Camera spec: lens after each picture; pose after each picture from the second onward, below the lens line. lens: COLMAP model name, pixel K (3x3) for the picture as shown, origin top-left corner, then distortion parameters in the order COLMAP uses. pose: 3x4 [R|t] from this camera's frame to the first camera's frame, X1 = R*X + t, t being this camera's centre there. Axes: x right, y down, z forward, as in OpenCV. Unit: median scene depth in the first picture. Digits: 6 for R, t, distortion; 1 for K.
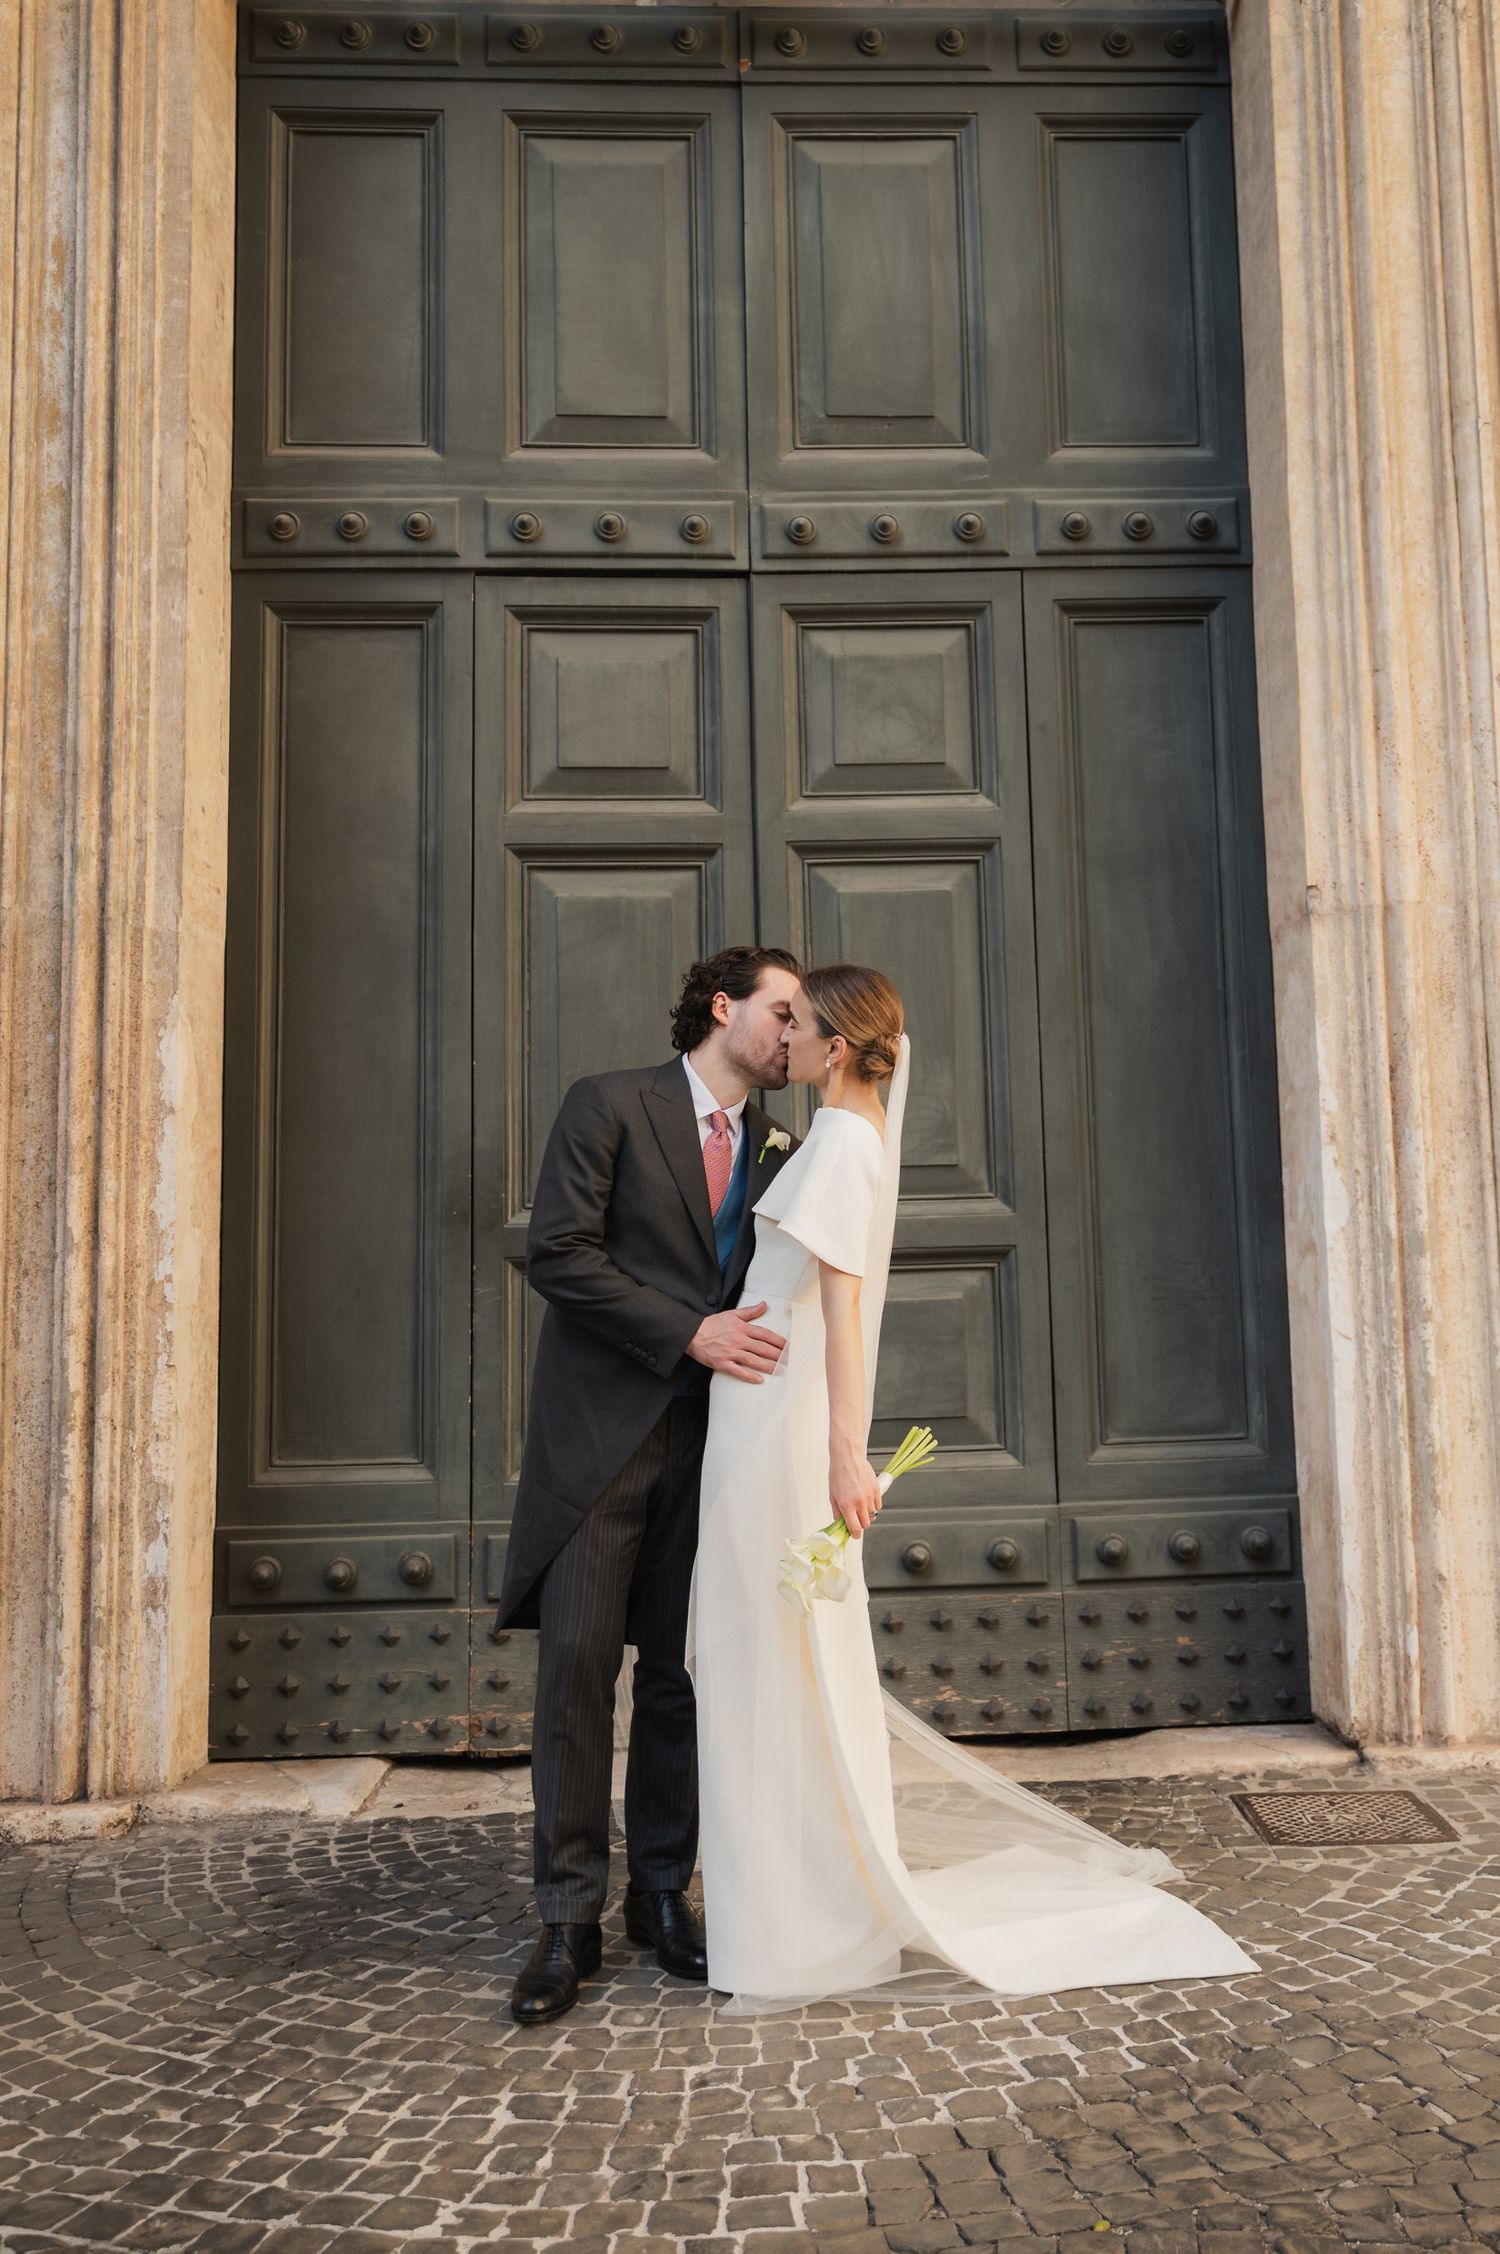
lens RADIAL K [[2169.7, 0, 880.8], [0, 2169.7, 1059.3], [0, 0, 1]] dist [-0.000680, 0.001256]
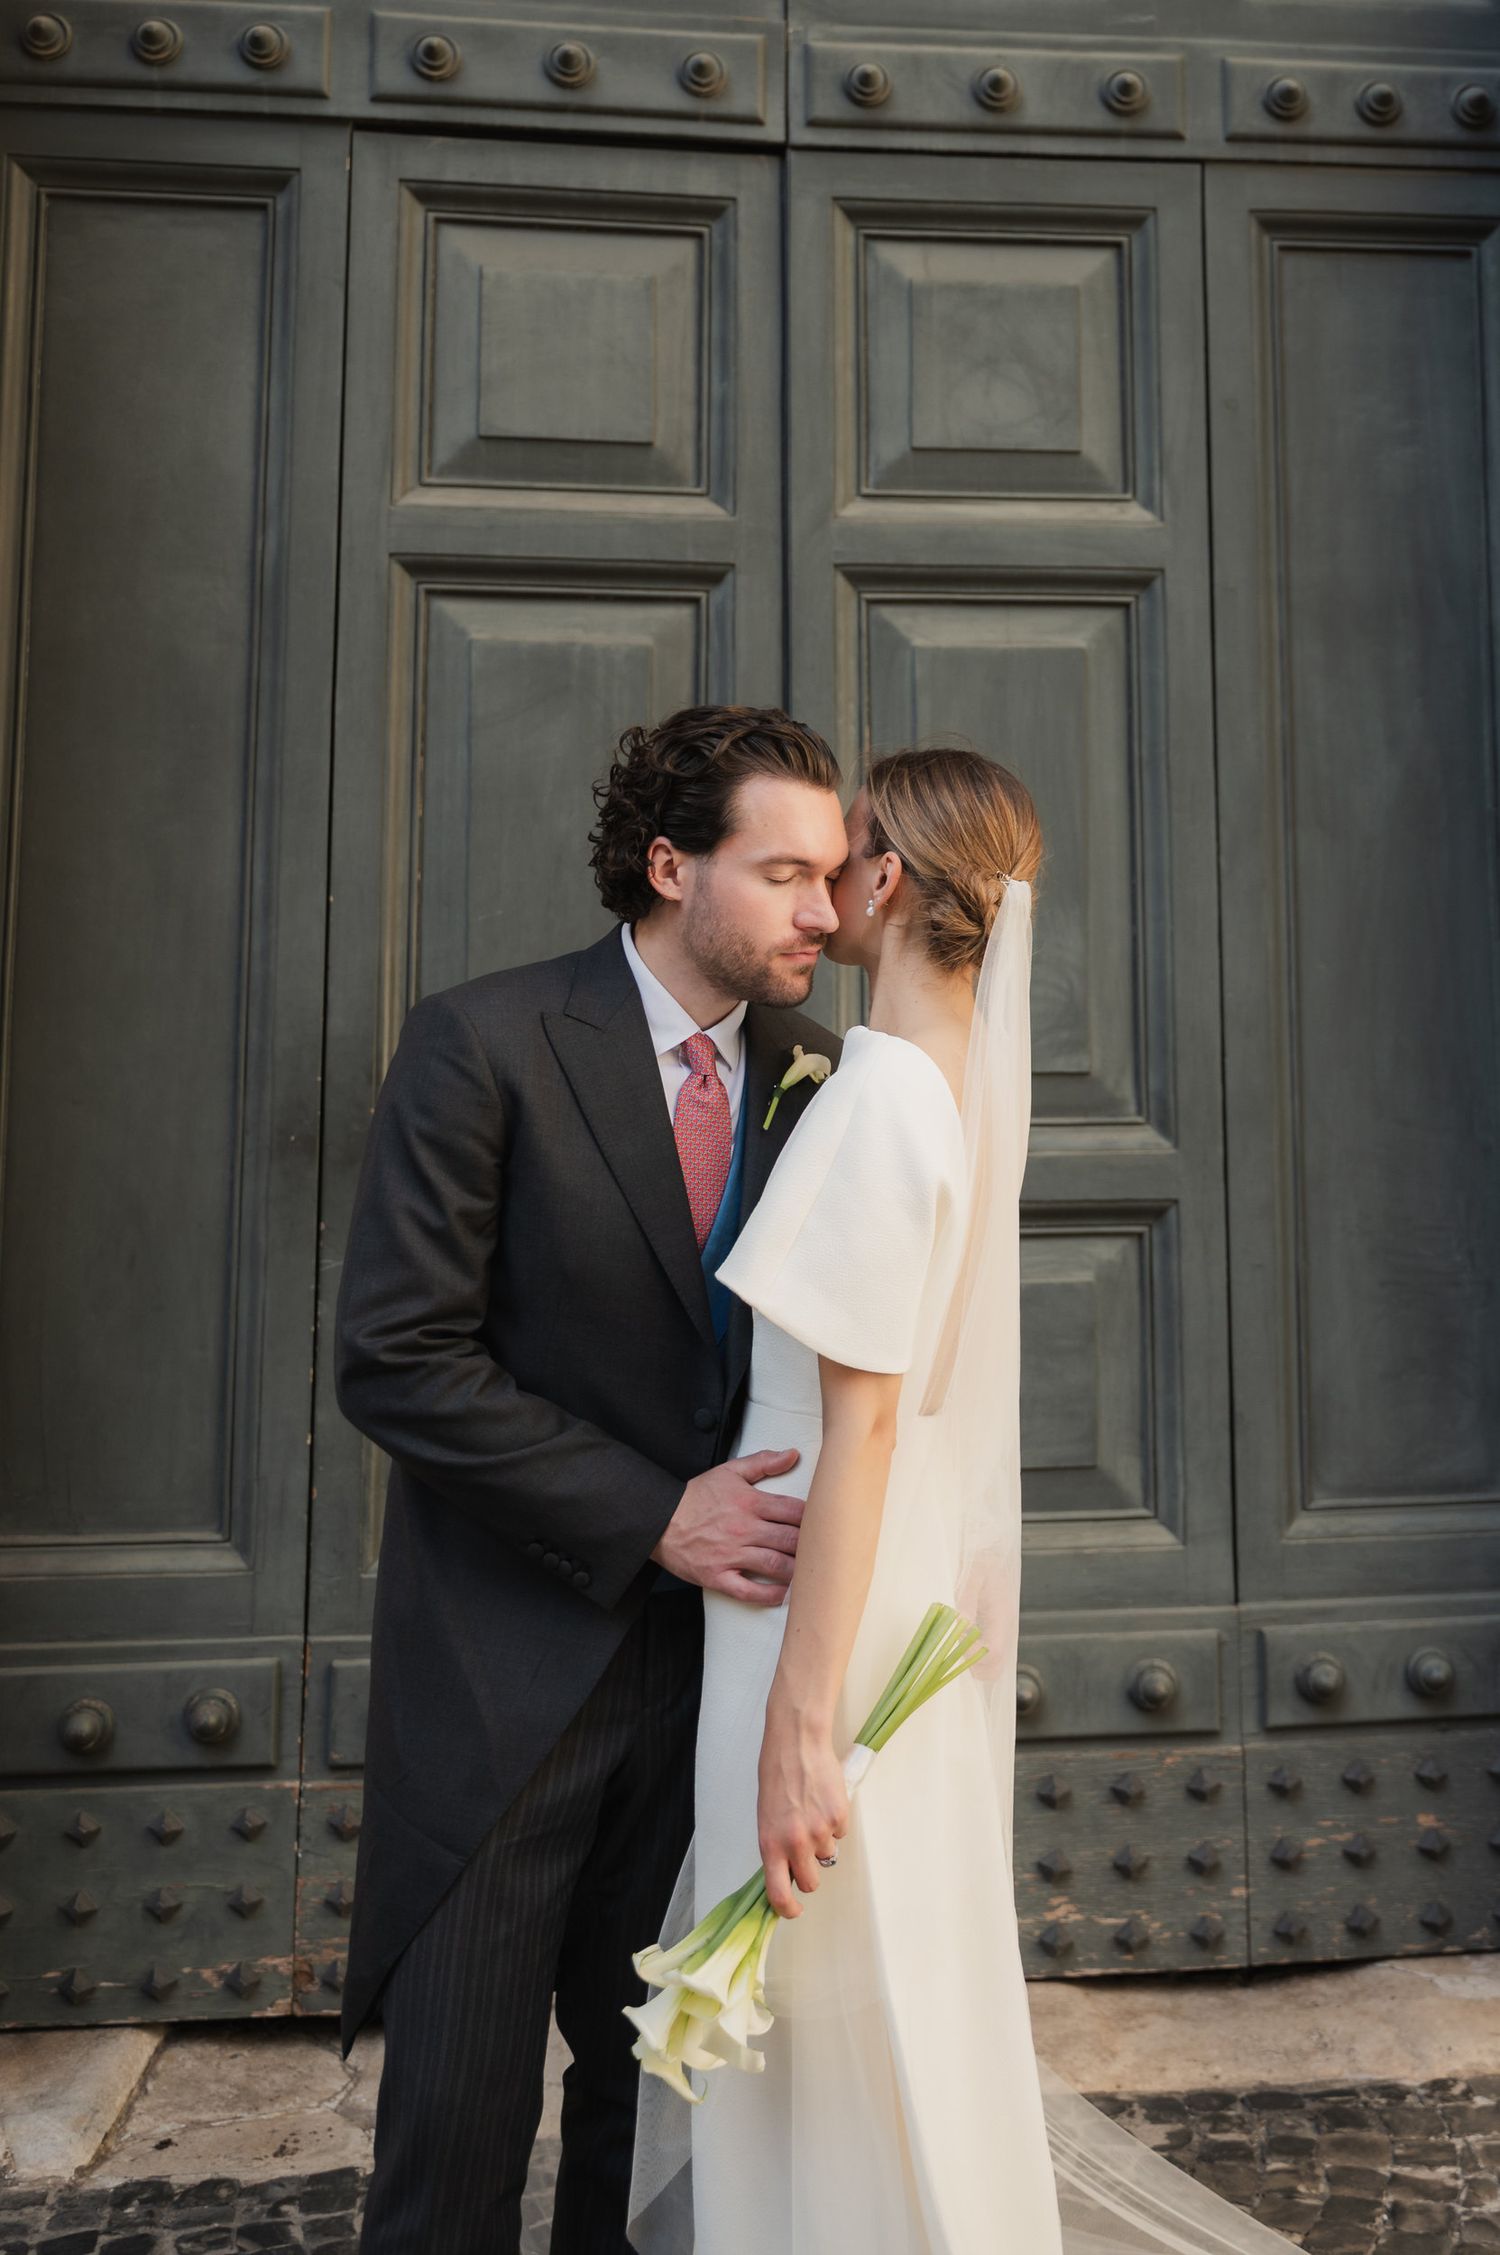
lens RADIAL K [[2378.6, 0, 1009.2], [0, 2378.6, 867.4], [0, 0, 1]] dist [0.007932, -0.021193]
pose [[0.997503, 0.024122, 0.066384, -0.037289], [-0.024409, 0.999696, 0.003502, -0.014475], [-0.066279, -0.005113, 0.997788, 0.298034]]
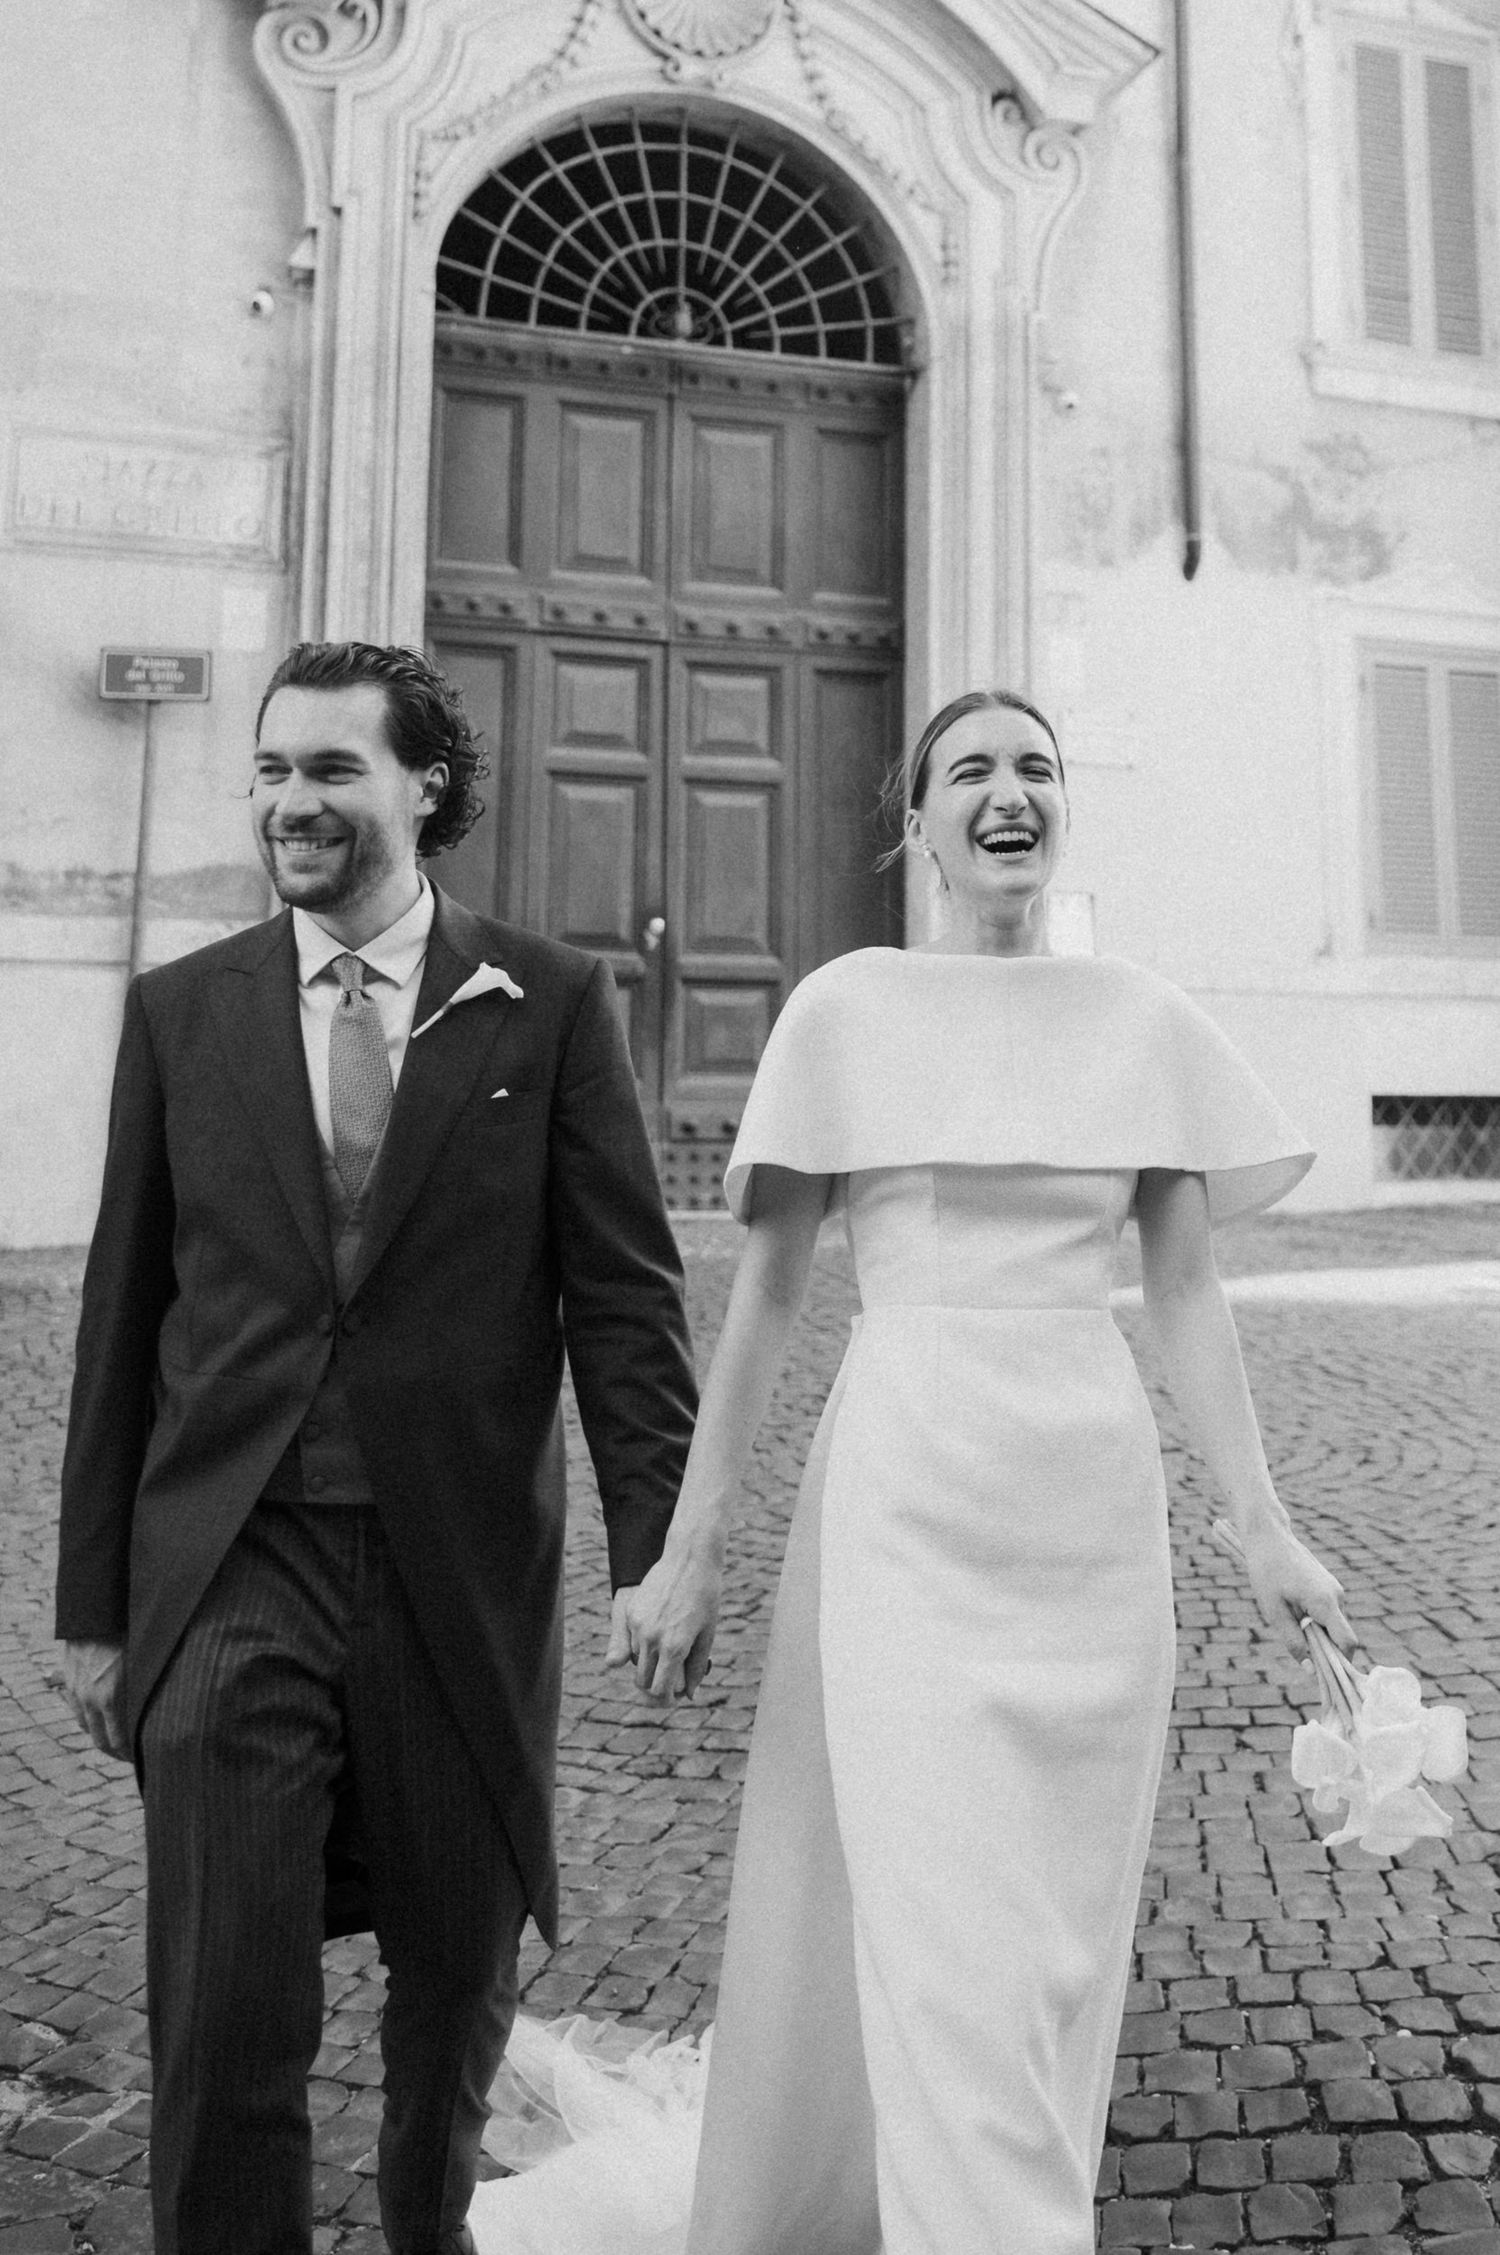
lens RADIAL K [[2442.2, 0, 984.1], [0, 2442.2, 741.5], [0, 0, 1]] dist [-0.002783, 0.013202]
pose [[0.952965, 0.074229, 0.293850, -0.458362], [-0.054105, 0.995635, -0.076044, 0.026528], [-0.298212, 0.056568, 0.952822, -1.303607]]
